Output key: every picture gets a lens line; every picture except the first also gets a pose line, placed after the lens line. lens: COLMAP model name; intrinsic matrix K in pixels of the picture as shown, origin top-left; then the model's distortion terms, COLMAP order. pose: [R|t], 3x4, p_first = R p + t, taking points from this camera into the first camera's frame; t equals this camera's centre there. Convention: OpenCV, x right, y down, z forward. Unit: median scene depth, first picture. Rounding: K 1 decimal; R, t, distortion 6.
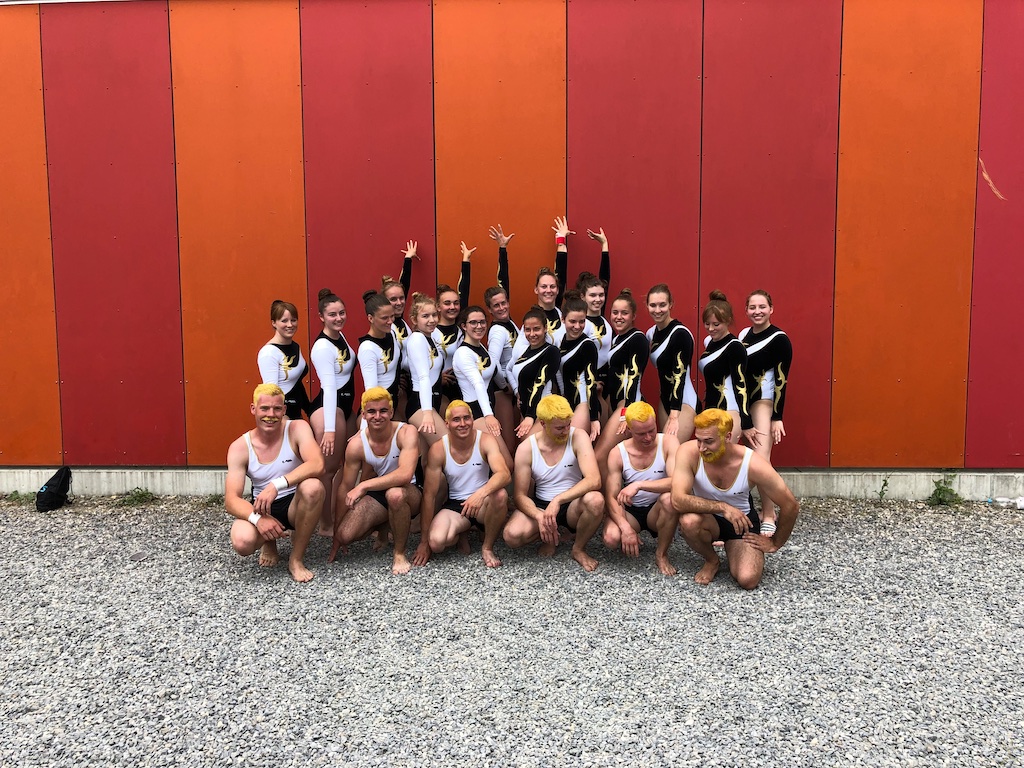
lens RADIAL K [[829.6, 0, 512.7], [0, 829.6, 401.4], [0, 0, 1]] dist [0.000074, -0.000454]
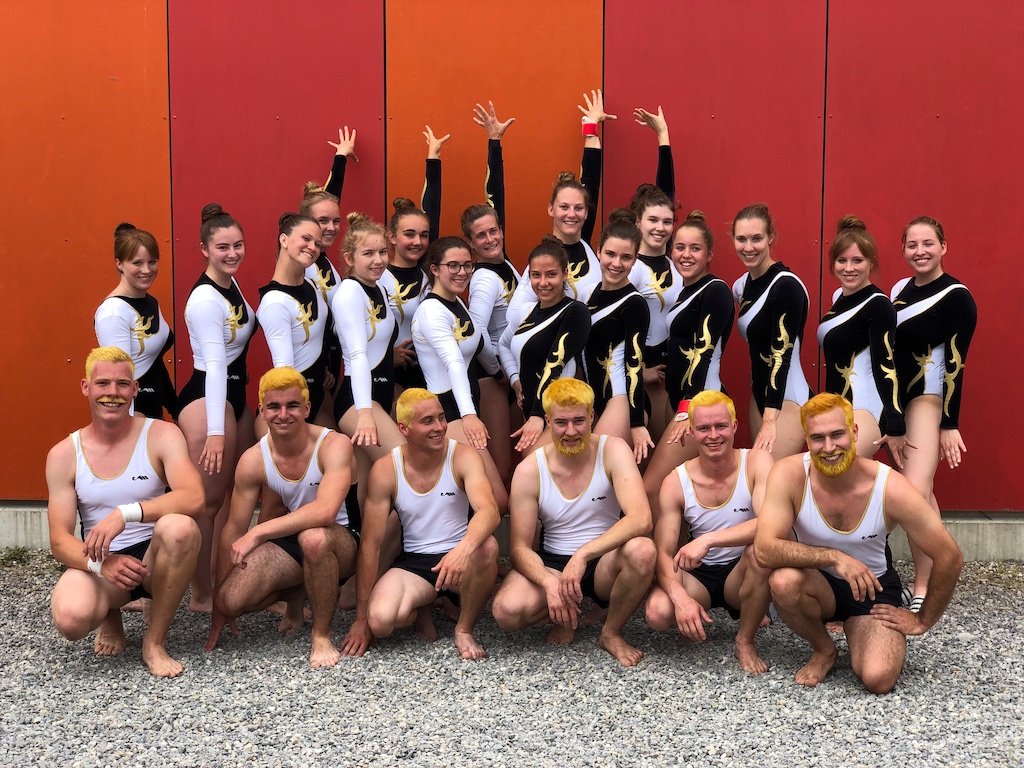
lens RADIAL K [[1565.3, 0, 512.0], [0, 1565.3, 384.0], [0, 0, 1]] dist [-0.164950, 0.689936]
pose [[0.999874, 0.010190, -0.012191, 0.017262], [-0.010462, 0.999694, -0.022424, 0.020117], [0.011959, 0.022549, 0.999674, -0.155928]]
